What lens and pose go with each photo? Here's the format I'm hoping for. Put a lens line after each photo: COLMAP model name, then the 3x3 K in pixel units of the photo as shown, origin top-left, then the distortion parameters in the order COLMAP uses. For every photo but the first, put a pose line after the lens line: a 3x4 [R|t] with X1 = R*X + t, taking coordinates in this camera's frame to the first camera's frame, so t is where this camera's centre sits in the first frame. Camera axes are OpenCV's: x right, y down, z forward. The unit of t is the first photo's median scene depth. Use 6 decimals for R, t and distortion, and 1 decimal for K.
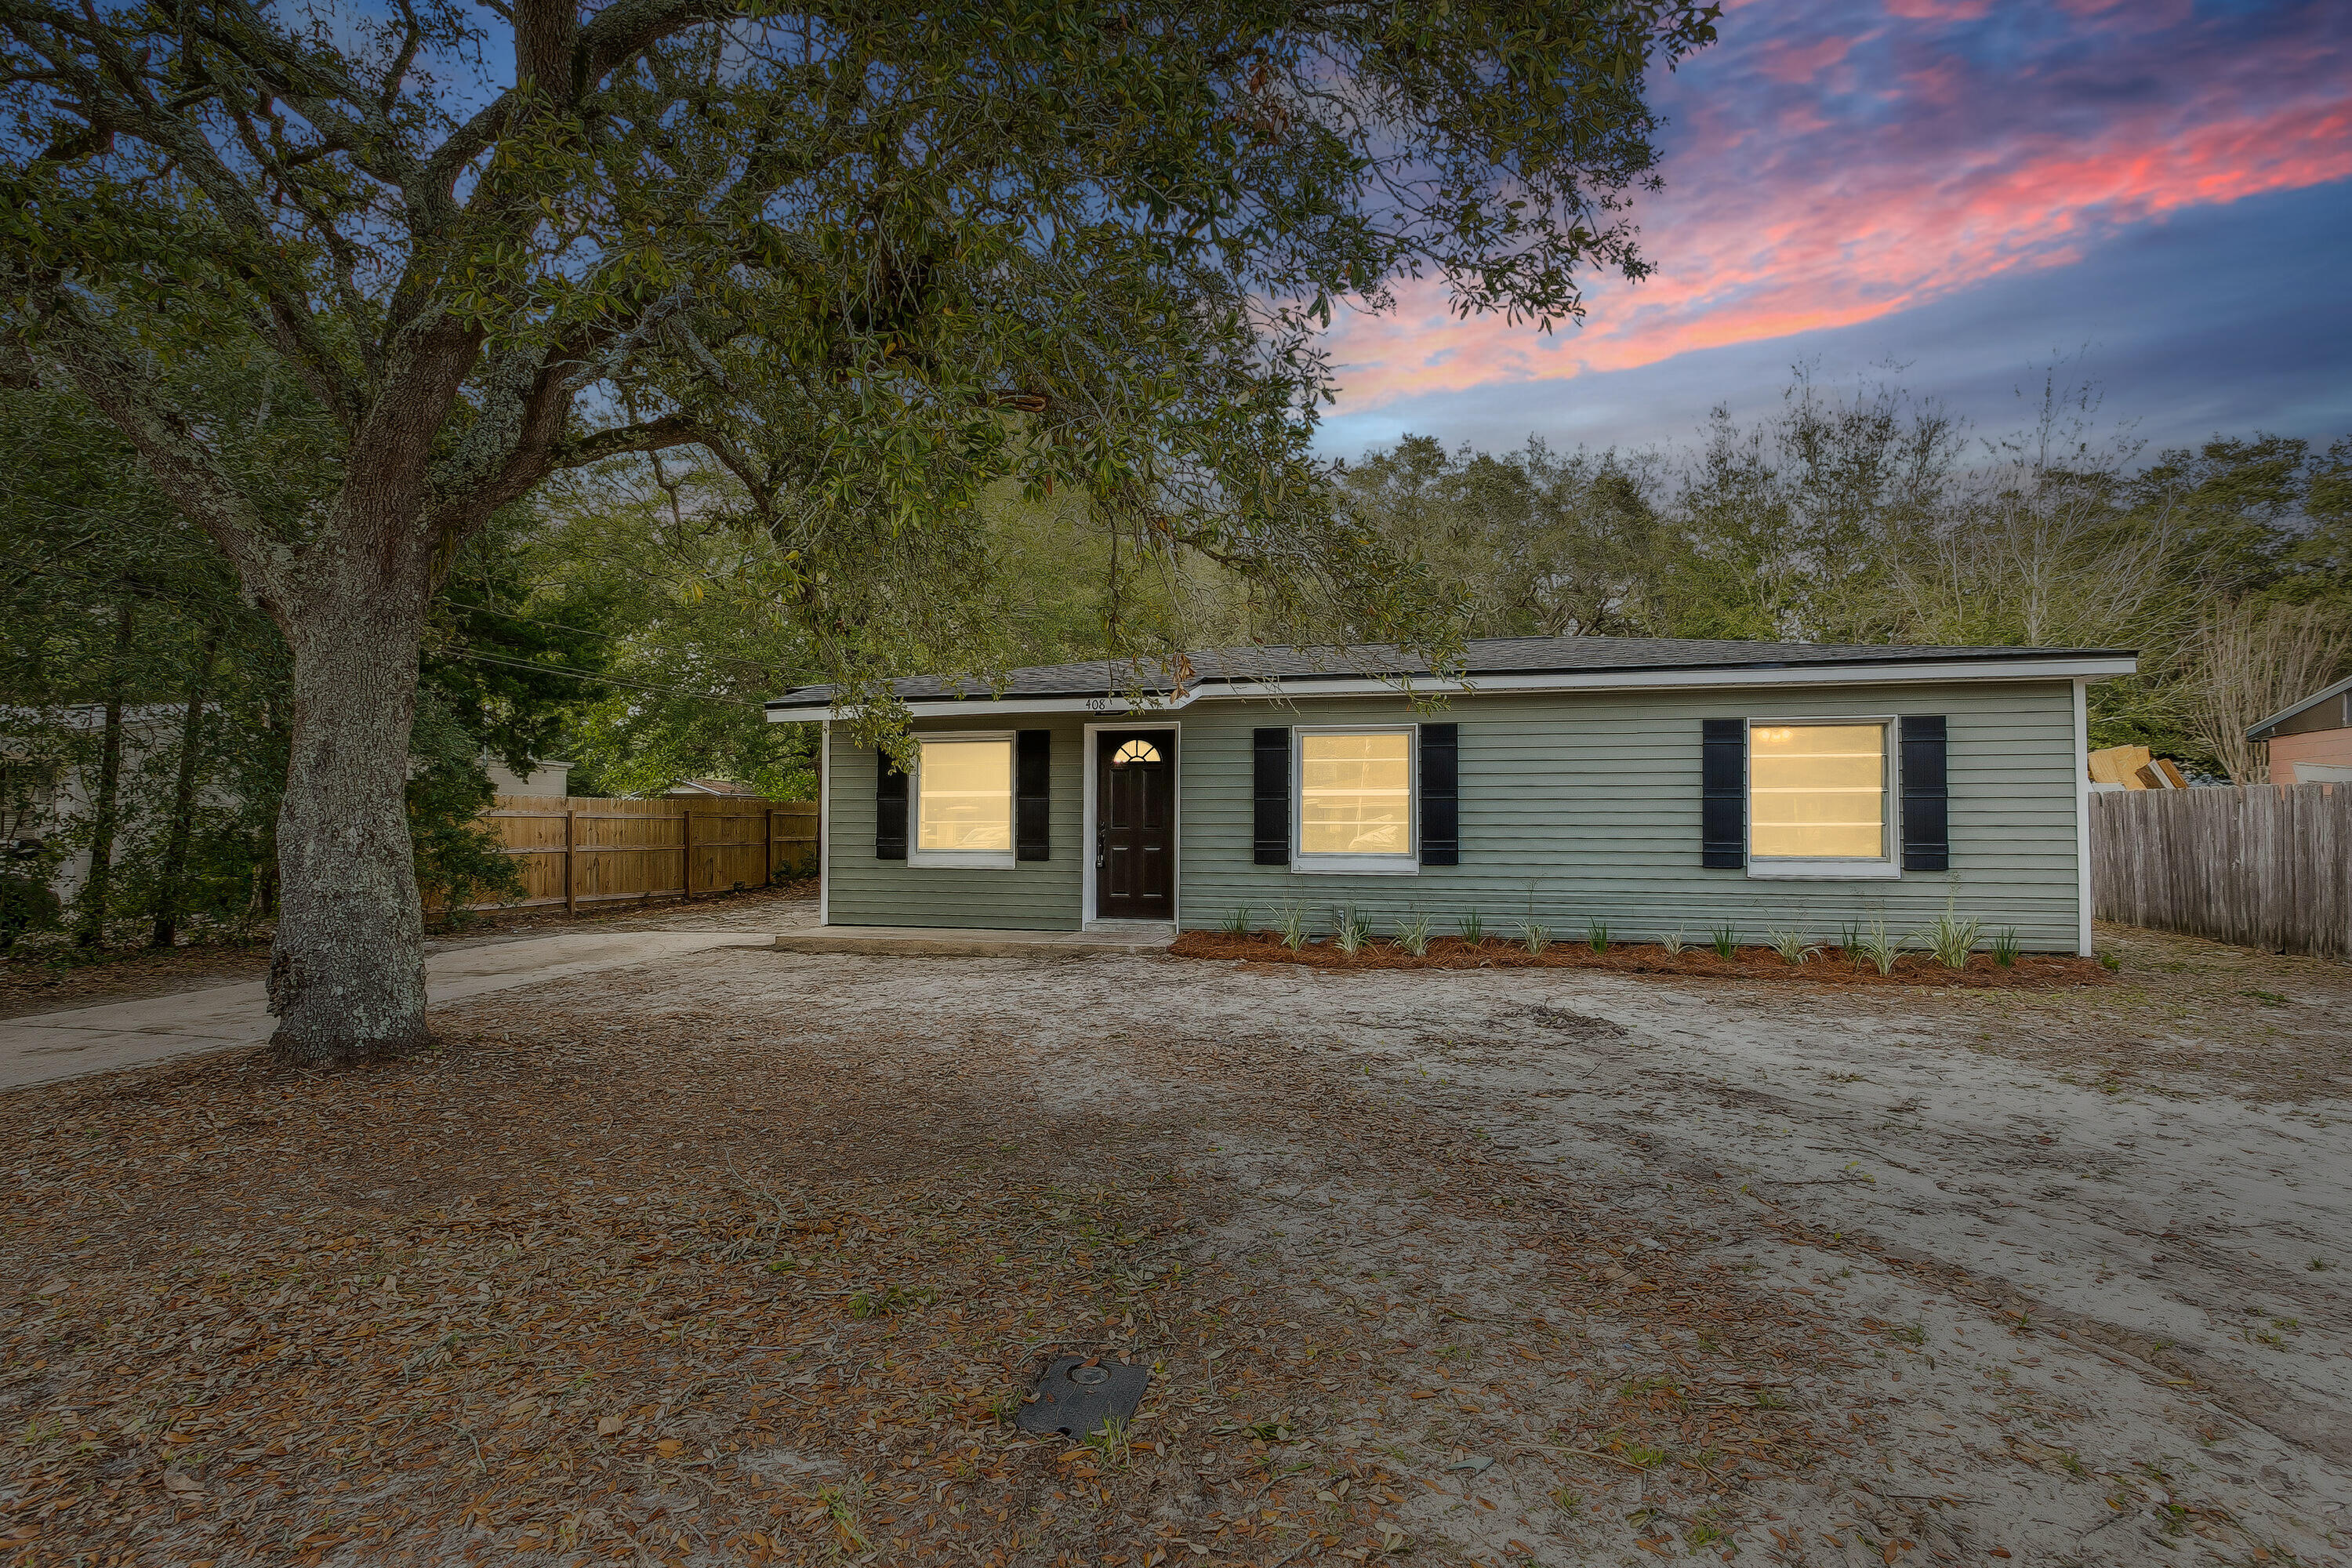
lens RADIAL K [[1345.5, 0, 1178.0], [0, 1345.5, 799.6], [0, 0, 1]] dist [0.000034, 0.002668]
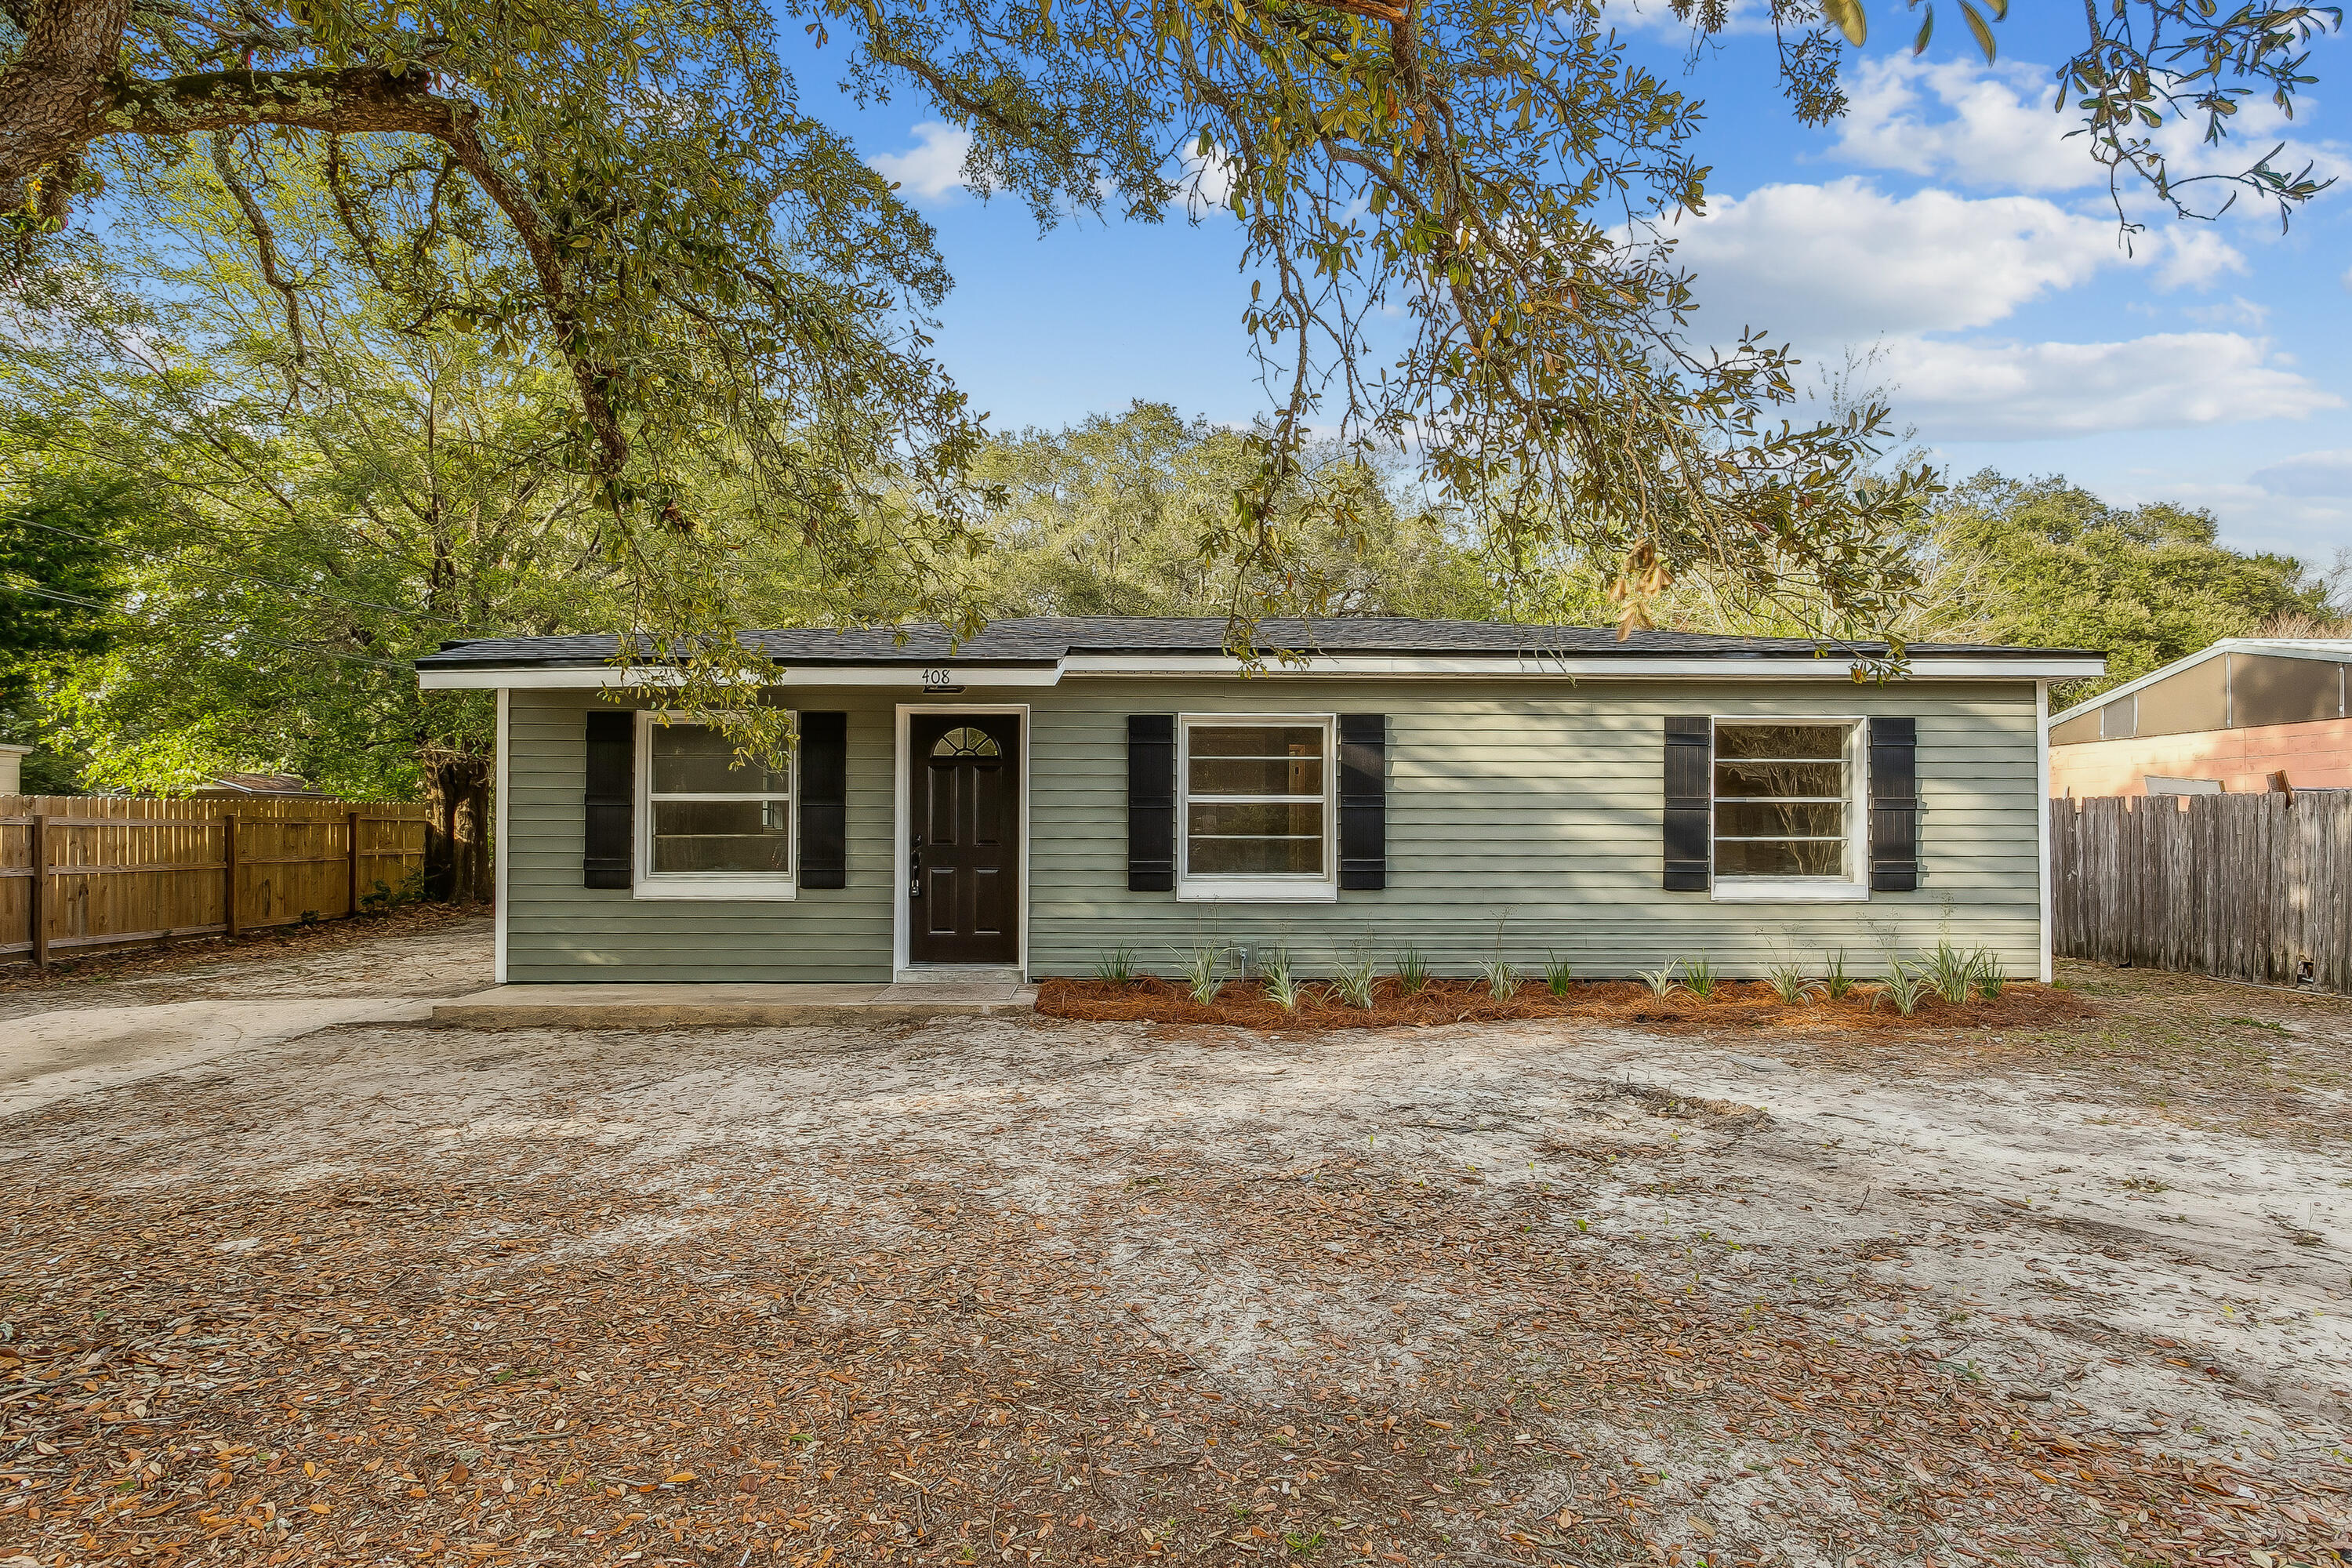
lens RADIAL K [[1345.5, 0, 1179.8], [0, 1345.5, 818.0], [0, 0, 1]] dist [0.000034, 0.002668]
pose [[0.955546, 0.001377, 0.294838, -0.139651], [-0.005557, 0.999896, 0.013339, -0.004113], [-0.294789, -0.014384, 0.955454, 0.245688]]
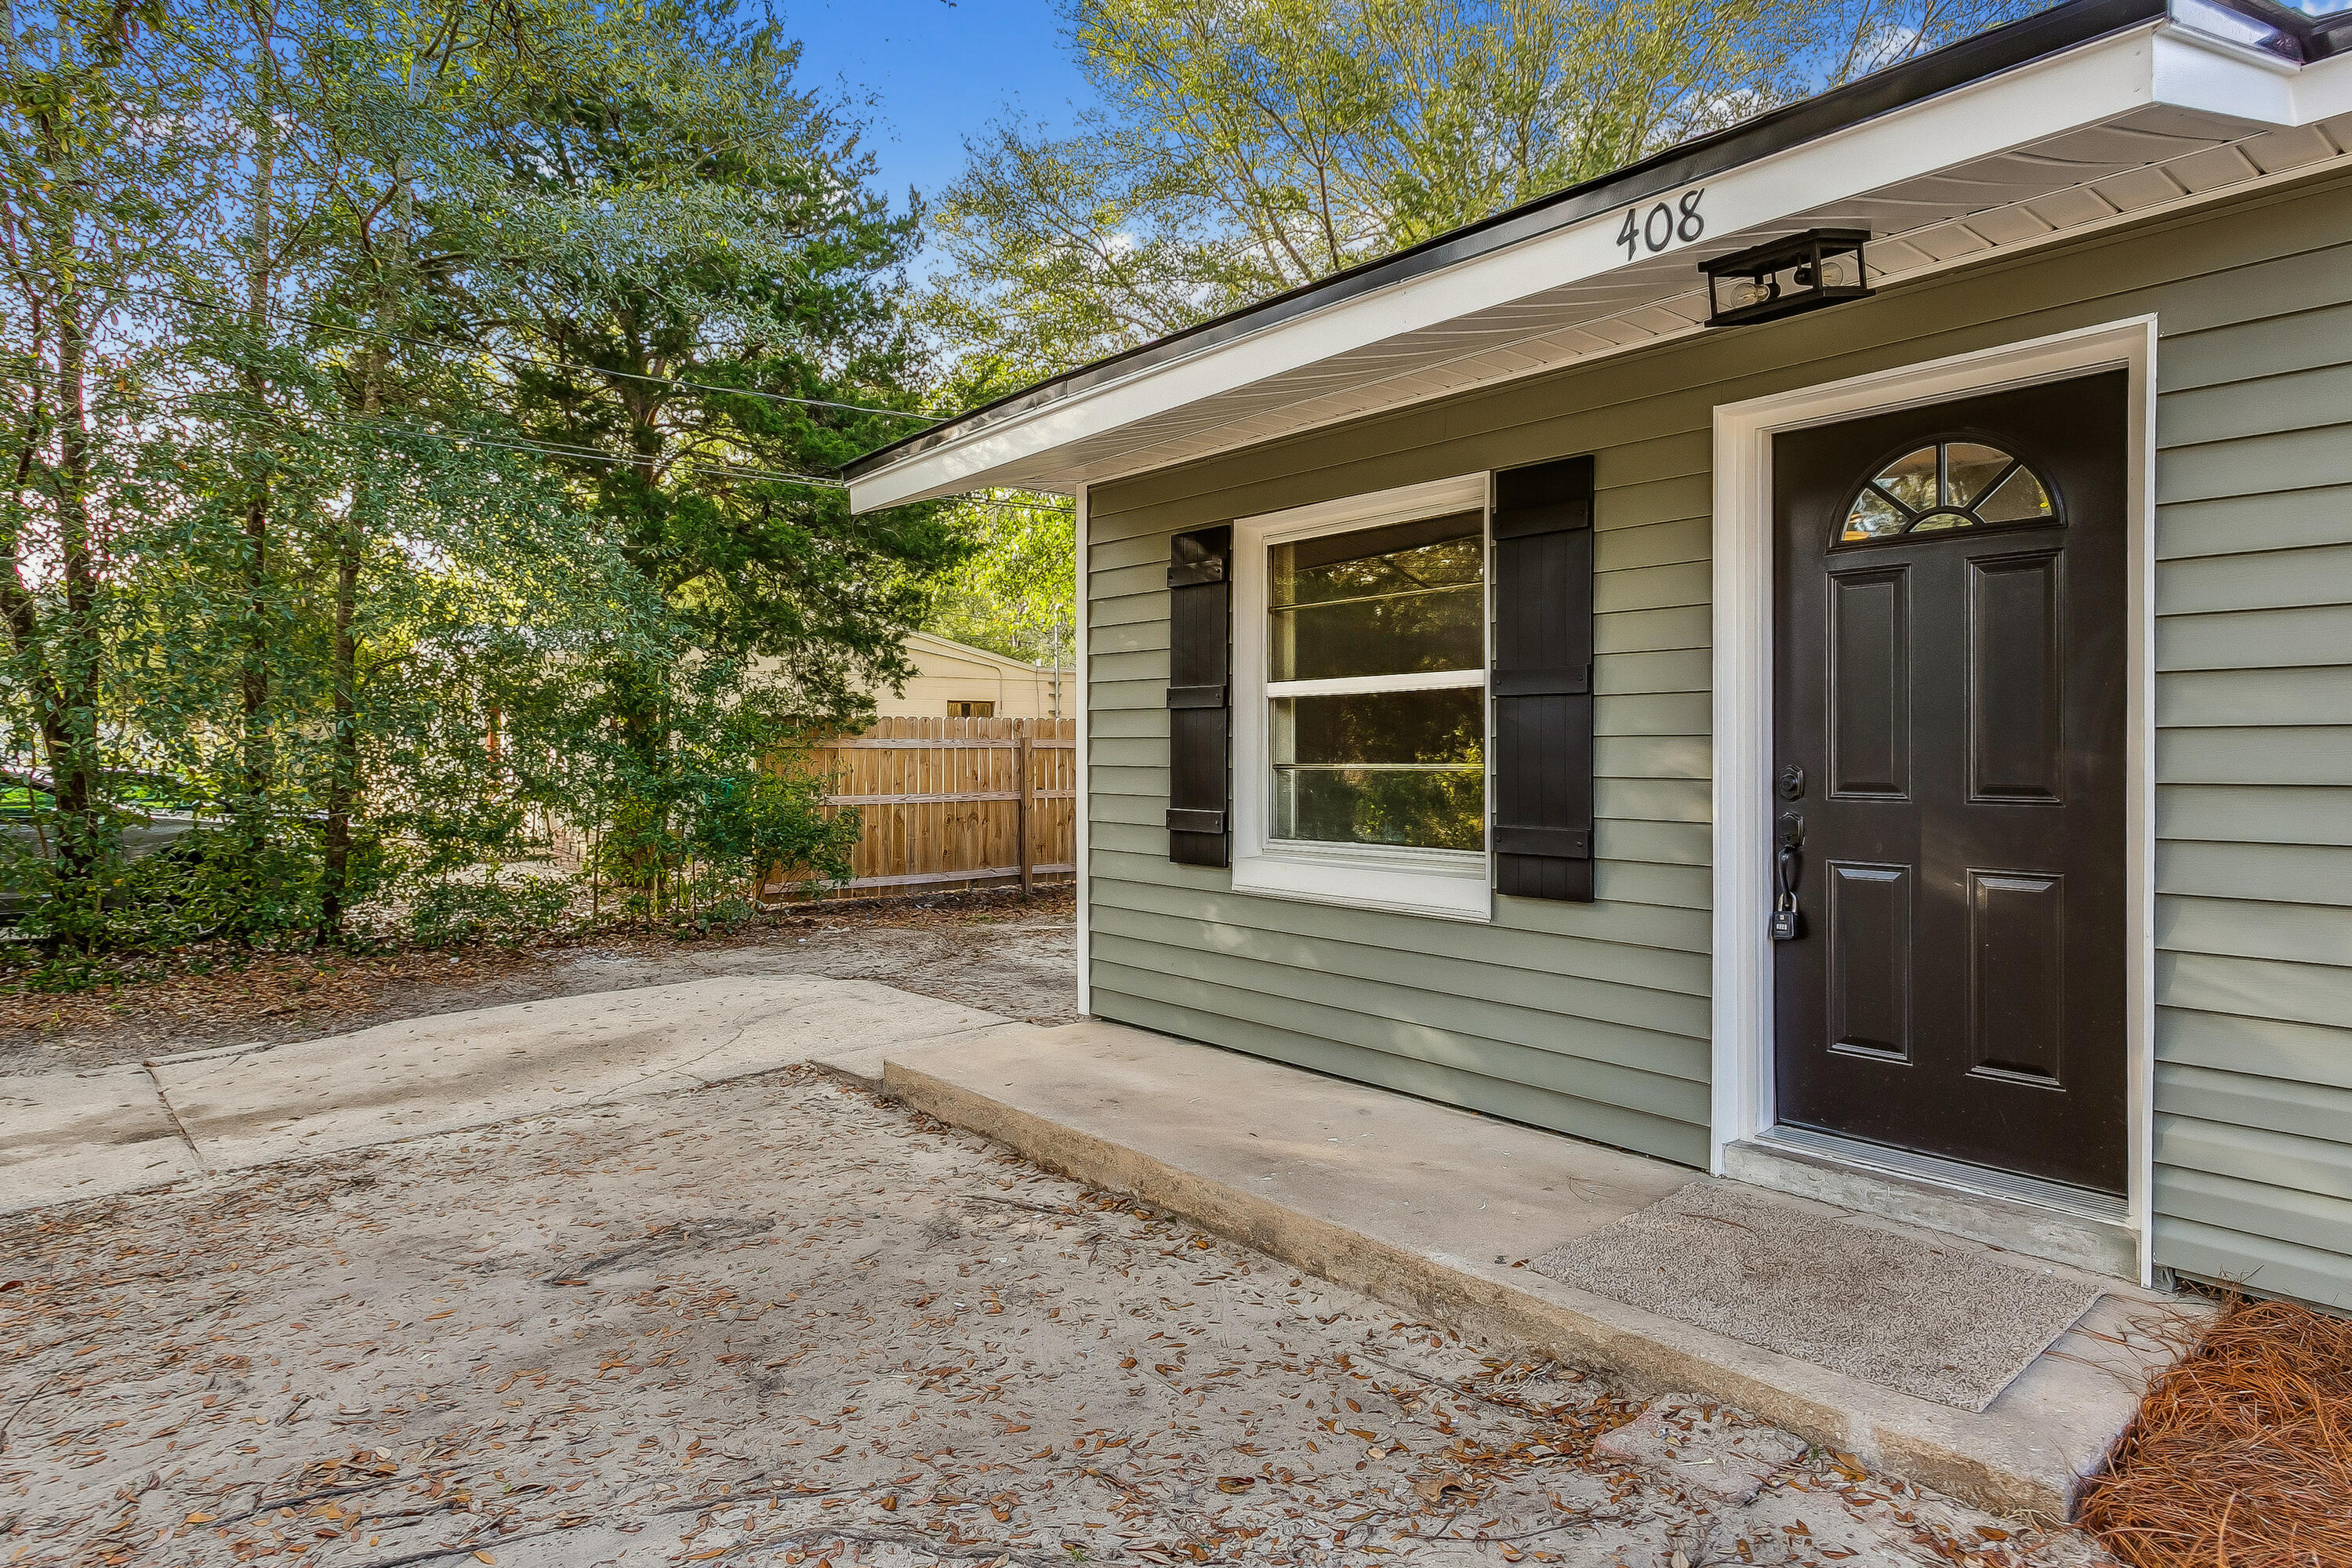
lens RADIAL K [[1302.6, 0, 1211.8], [0, 1302.6, 752.6], [0, 0, 1]] dist [-0.003432, -0.000655]
pose [[0.820773, -0.005450, -0.571229, -0.003660], [0.020854, 0.999574, 0.020427, 0.005722], [0.570874, -0.028679, 0.820536, 0.732556]]
